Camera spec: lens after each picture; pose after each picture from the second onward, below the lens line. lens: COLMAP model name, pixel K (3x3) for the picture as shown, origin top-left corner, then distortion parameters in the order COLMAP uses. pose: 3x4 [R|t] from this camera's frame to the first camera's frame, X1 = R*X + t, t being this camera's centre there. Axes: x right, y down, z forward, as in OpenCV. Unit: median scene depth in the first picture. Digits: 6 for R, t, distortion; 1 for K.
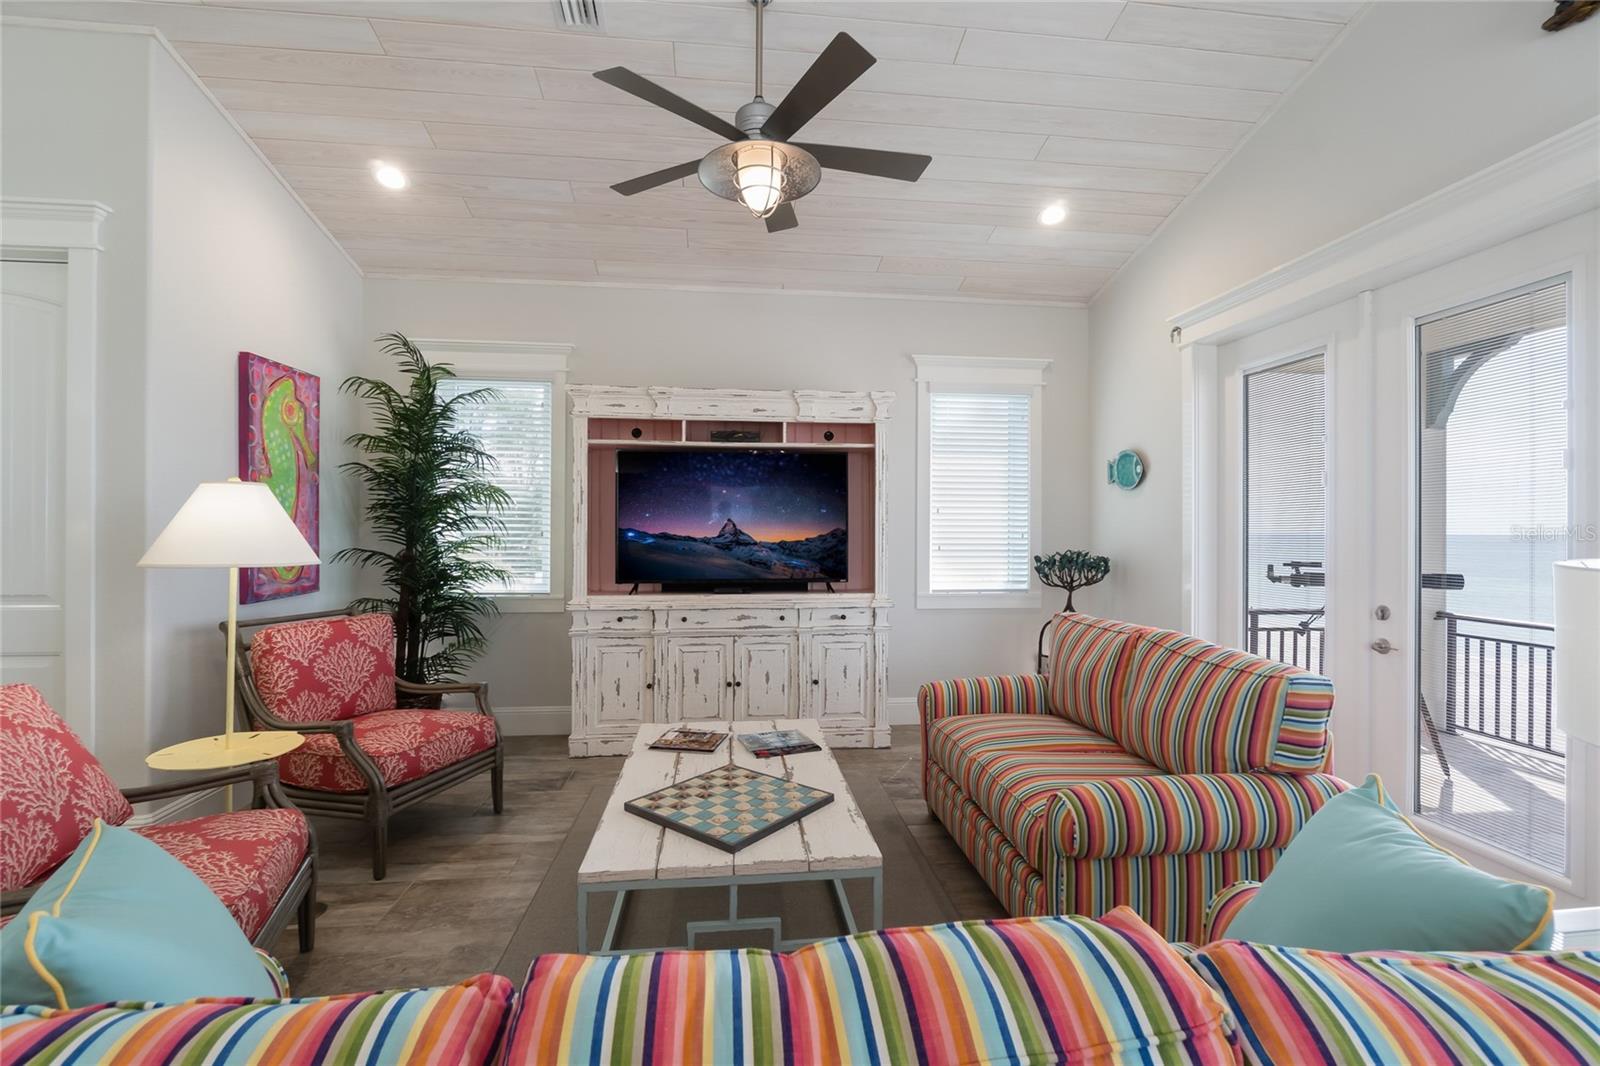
lens RADIAL K [[693.5, 0, 805.4], [0, 693.5, 539.9], [0, 0, 1]] dist [-0.001566, 0.001171]
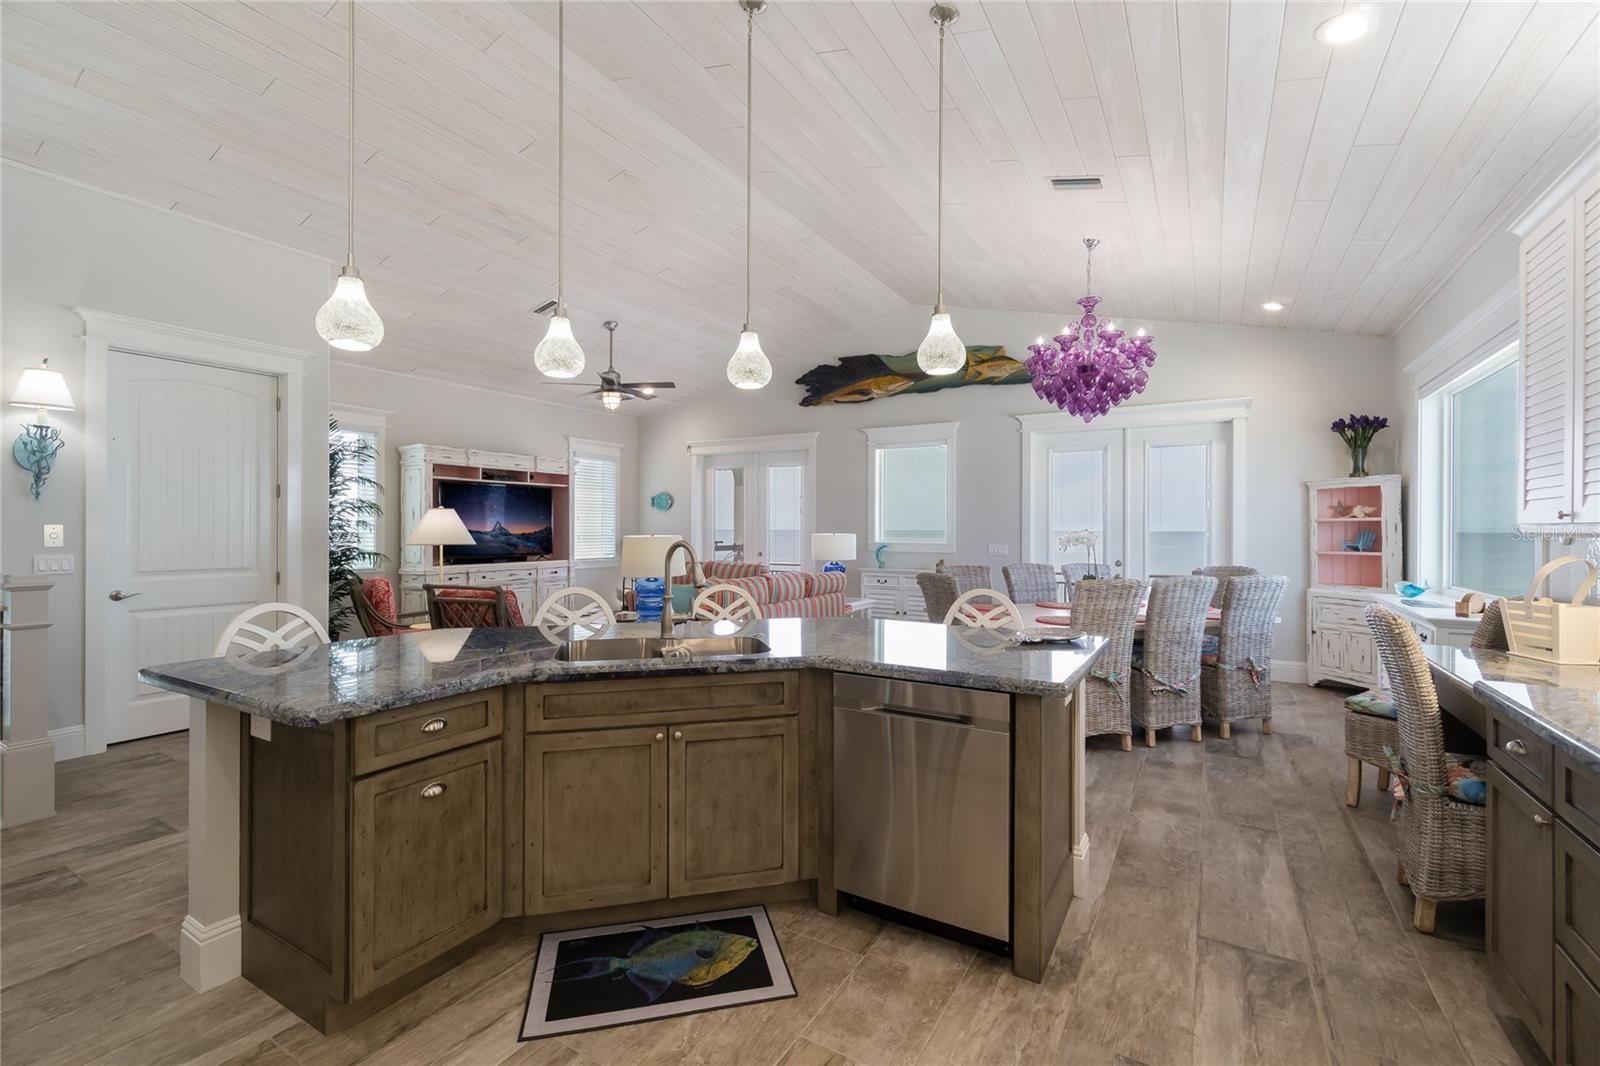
lens RADIAL K [[693.5, 0, 801.2], [0, 693.5, 521.9], [0, 0, 1]] dist [-0.001566, 0.001171]
pose [[0.612643, 0.008754, 0.790311, -1.074506], [0.004288, 0.999887, -0.014399, -0.000375], [-0.790348, 0.012210, 0.612536, -0.758788]]
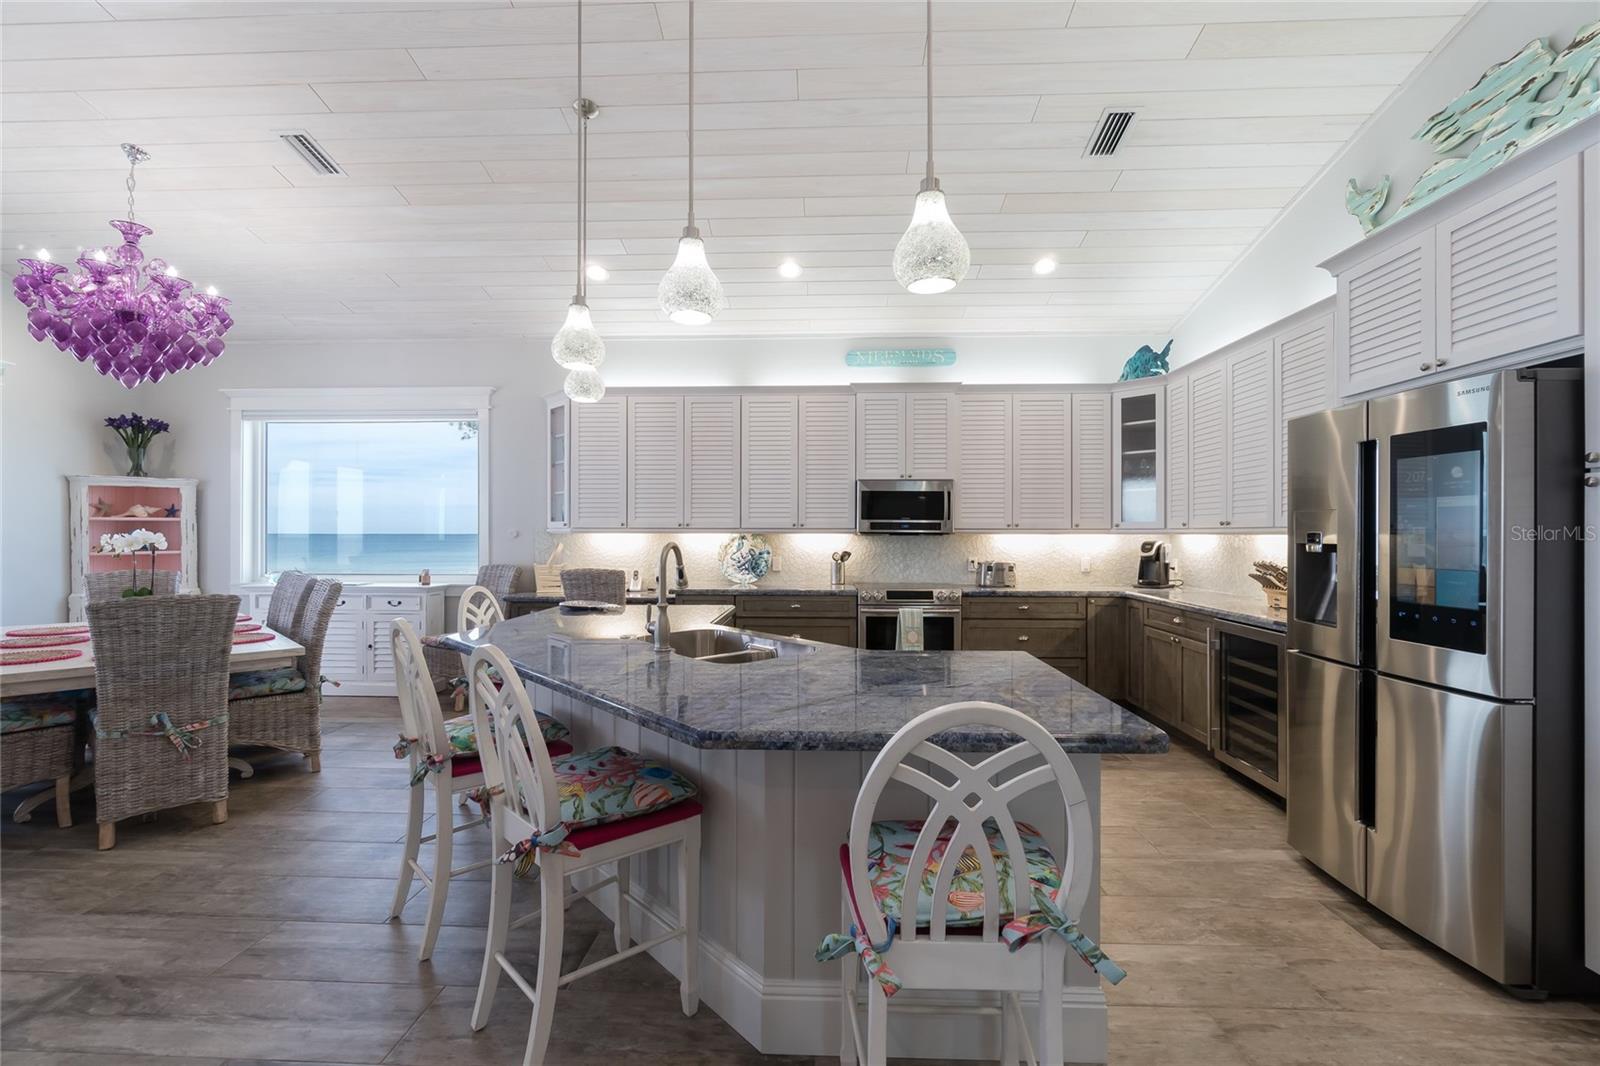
lens RADIAL K [[693.5, 0, 804.5], [0, 693.5, 531.9], [0, 0, 1]] dist [-0.001566, 0.001171]
pose [[-0.987440, -0.002588, 0.157974, -0.843136], [-0.001528, 0.999975, 0.006834, -0.005931], [-0.157988, 0.006506, -0.987420, 0.323820]]
